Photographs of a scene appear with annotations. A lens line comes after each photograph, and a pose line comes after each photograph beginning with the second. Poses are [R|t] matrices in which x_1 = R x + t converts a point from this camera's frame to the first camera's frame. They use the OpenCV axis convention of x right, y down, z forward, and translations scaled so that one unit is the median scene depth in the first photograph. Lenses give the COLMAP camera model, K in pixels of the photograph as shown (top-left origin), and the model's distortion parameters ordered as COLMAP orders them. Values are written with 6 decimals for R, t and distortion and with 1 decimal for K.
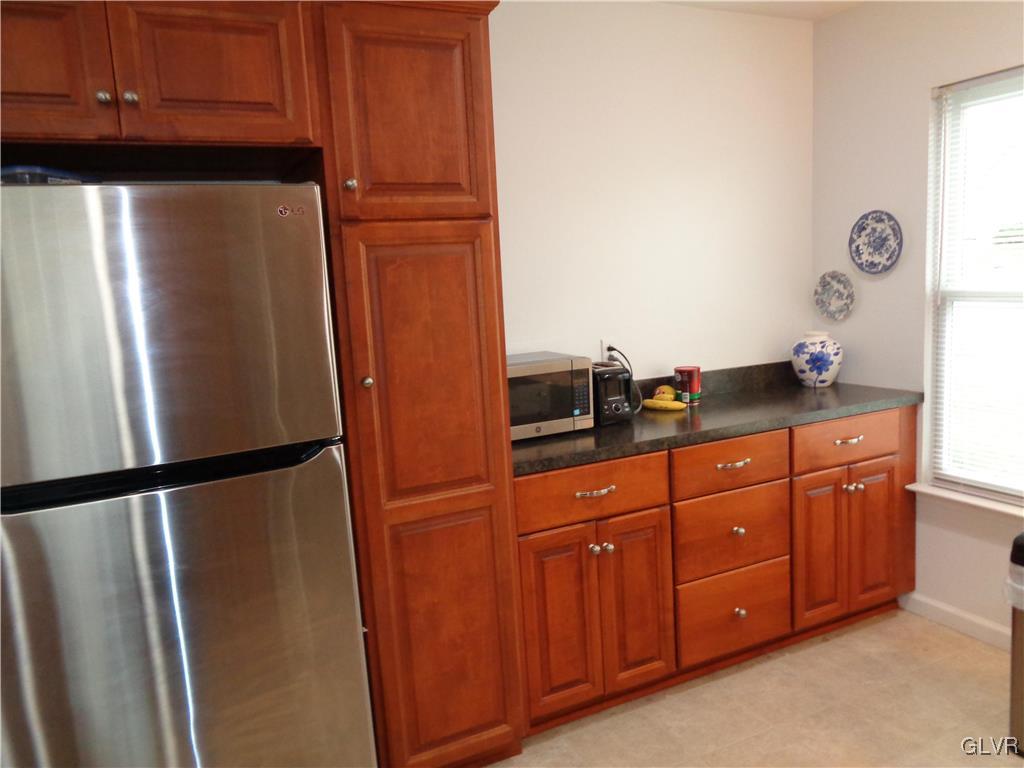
lens RADIAL K [[770.6, 0, 512.0], [0, 770.6, 384.0], [0, 0, 1]] dist [-0.004593, 0.004920]
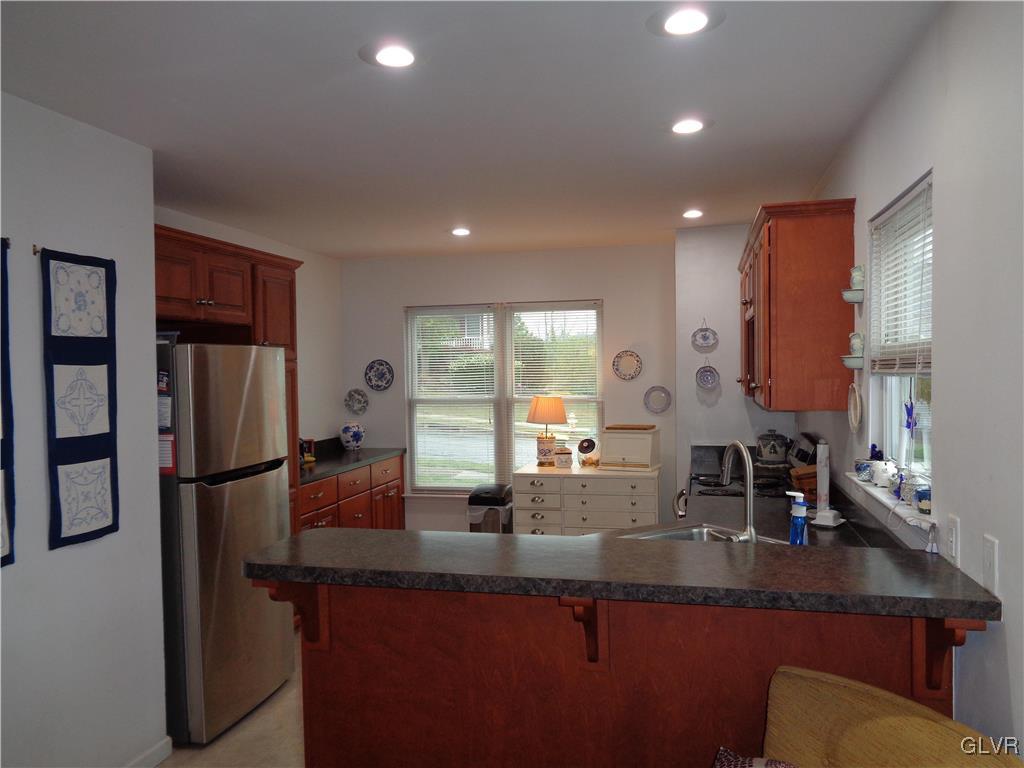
lens RADIAL K [[770.6, 0, 512.0], [0, 770.6, 384.0], [0, 0, 1]] dist [-0.004593, 0.004920]
pose [[0.638356, 0.027142, 0.769263, -0.843094], [0.090659, 0.989771, -0.110153, 0.090484], [-0.764384, 0.140057, 0.629365, -0.519519]]
